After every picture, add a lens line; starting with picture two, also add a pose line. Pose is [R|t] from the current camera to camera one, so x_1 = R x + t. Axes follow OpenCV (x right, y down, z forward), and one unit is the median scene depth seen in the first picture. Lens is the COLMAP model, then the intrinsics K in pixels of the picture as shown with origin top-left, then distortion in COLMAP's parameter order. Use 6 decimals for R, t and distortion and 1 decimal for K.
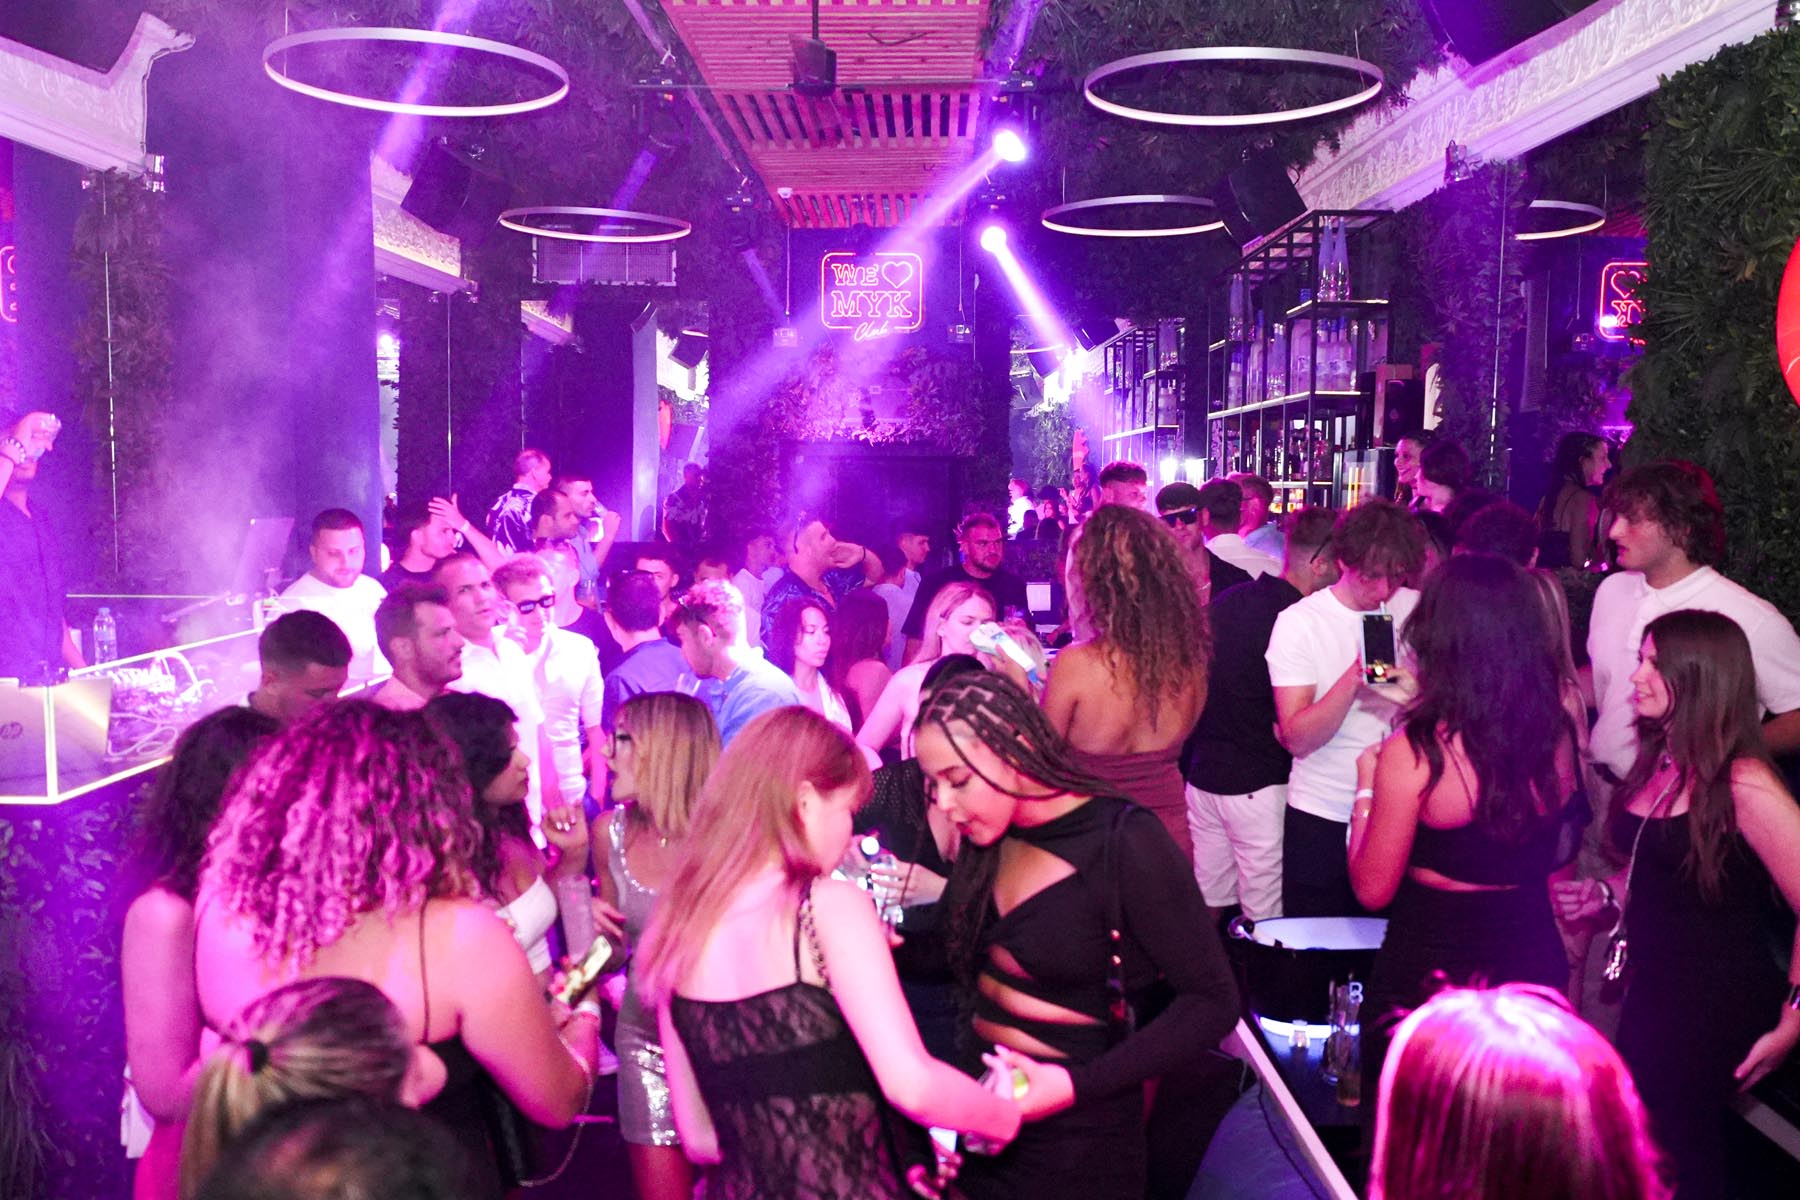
lens RADIAL K [[1526.2, 0, 900.0], [0, 1526.2, 600.0], [0, 0, 1]] dist [-0.002245, 0.000890]
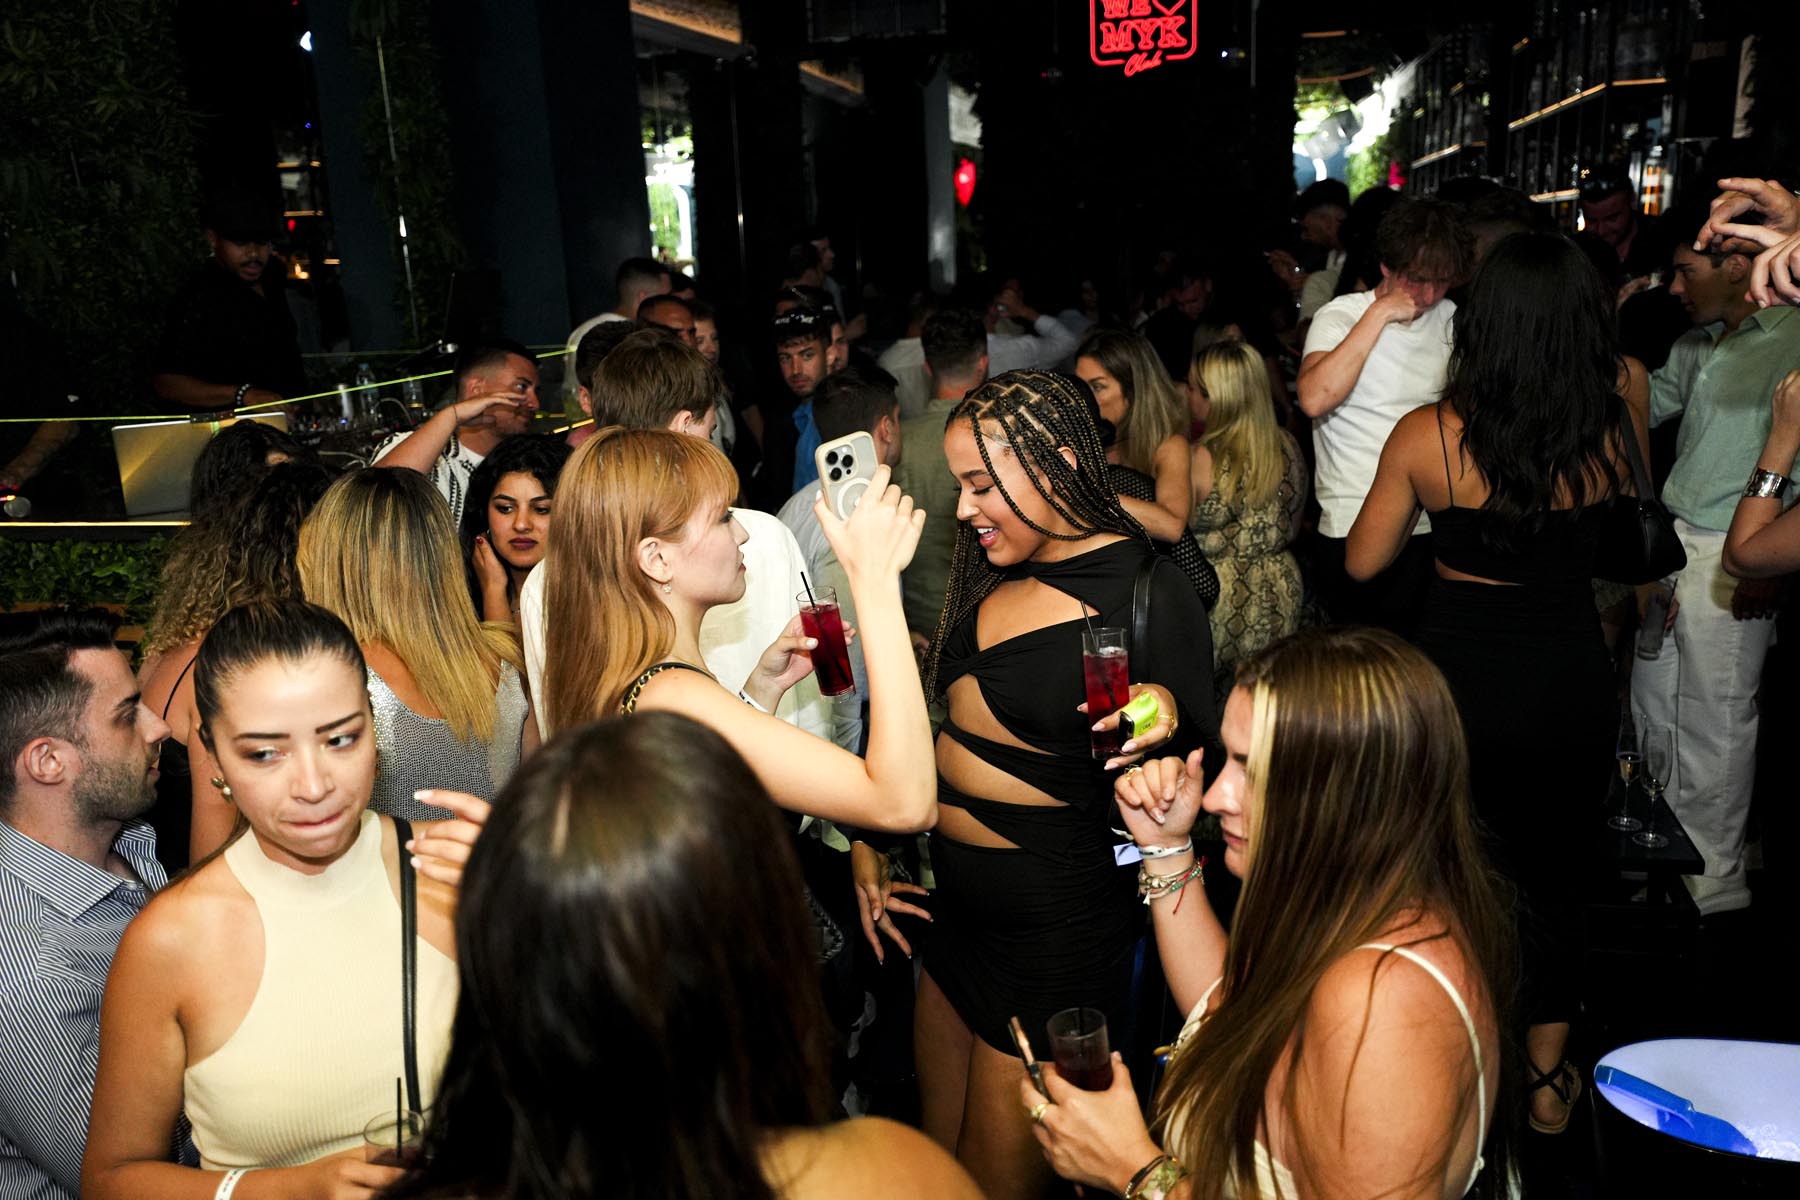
lens RADIAL K [[1438.8, 0, 900.0], [0, 1438.8, 600.0], [0, 0, 1]] dist [-0.002329, 0.008559]
pose [[0.972141, 0.000694, -0.234396, 0.060191], [0.037564, 0.986610, 0.158714, 0.013621], [0.231367, -0.163097, 0.959098, 0.034308]]
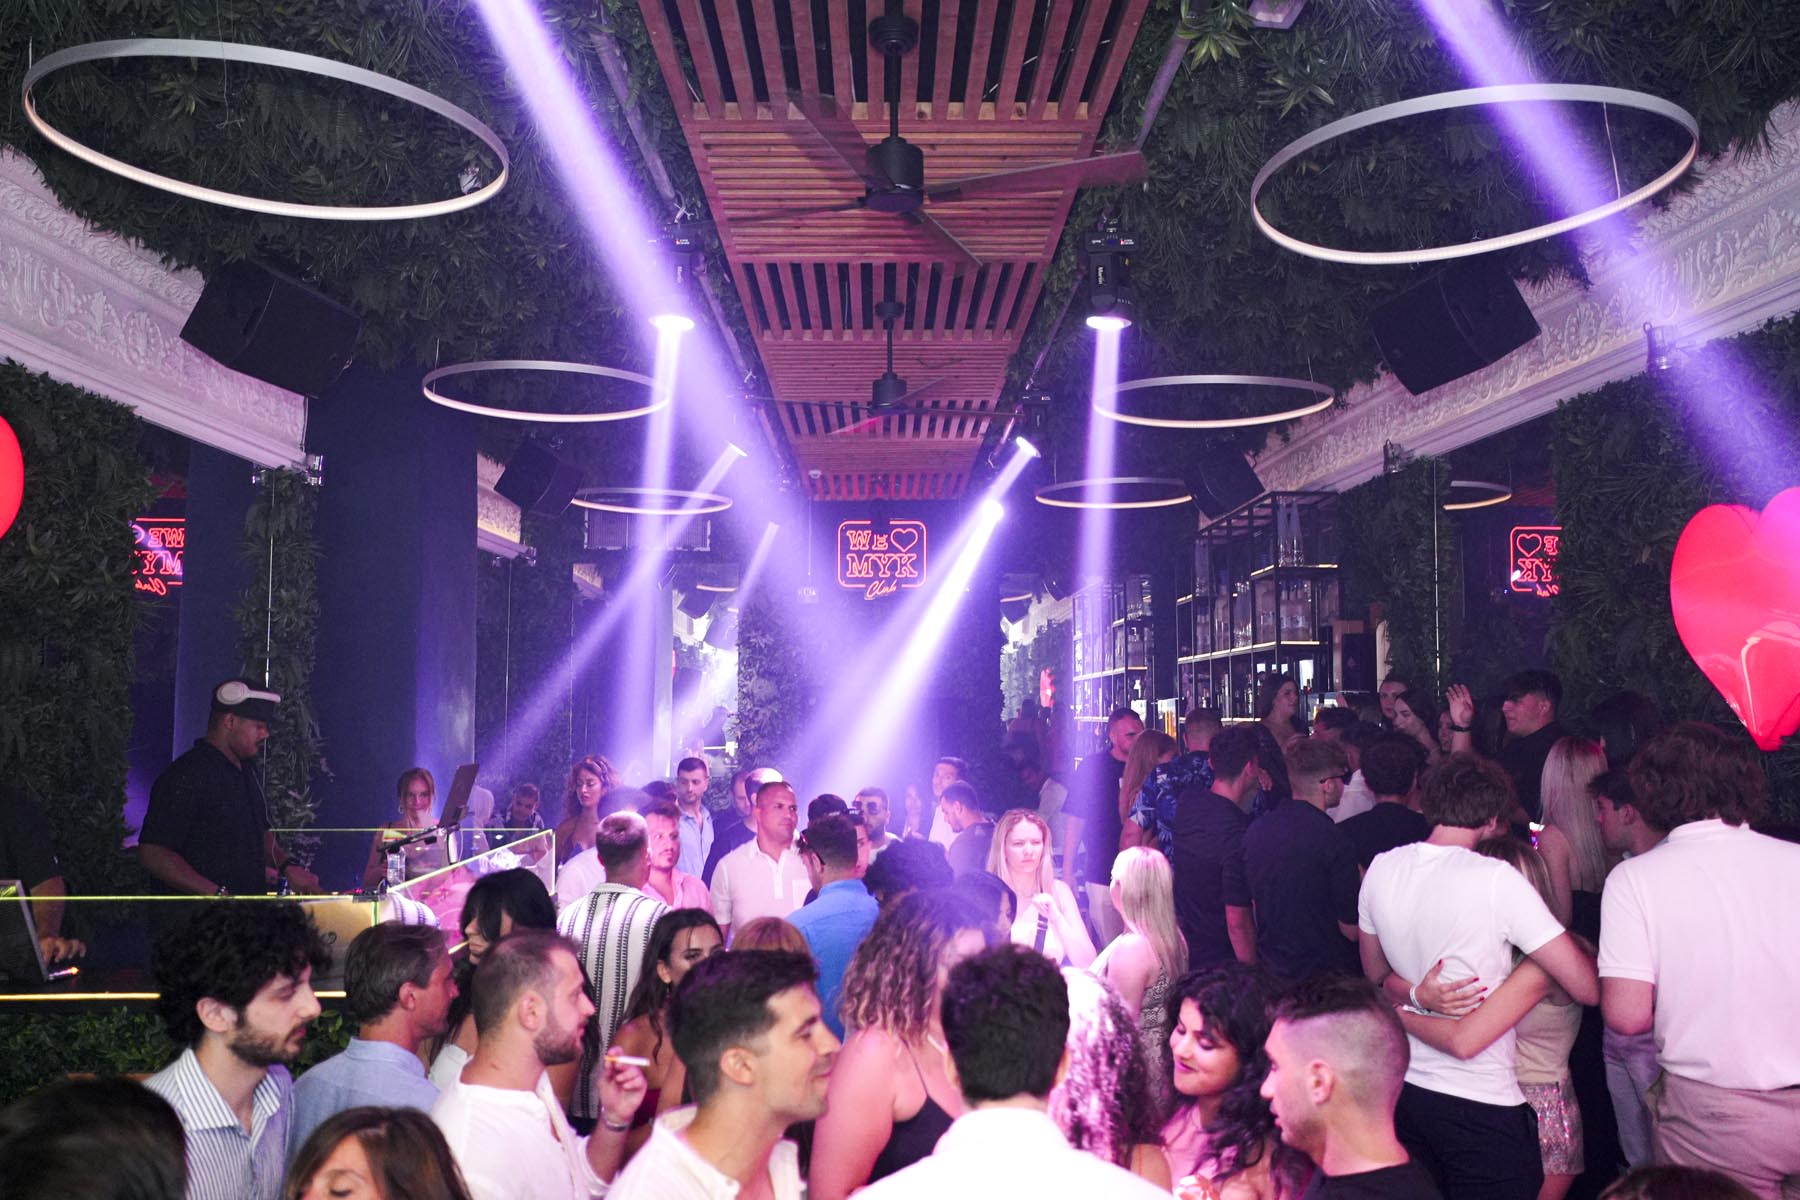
lens RADIAL K [[1450.9, 0, 900.0], [0, 1450.9, 600.0], [0, 0, 1]] dist [-0.008499, 0.043498]
pose [[0.999307, -0.005604, 0.036796, -0.058997], [0.011254, 0.987817, -0.155212, 0.000766], [-0.035478, 0.155518, 0.987196, -0.091754]]
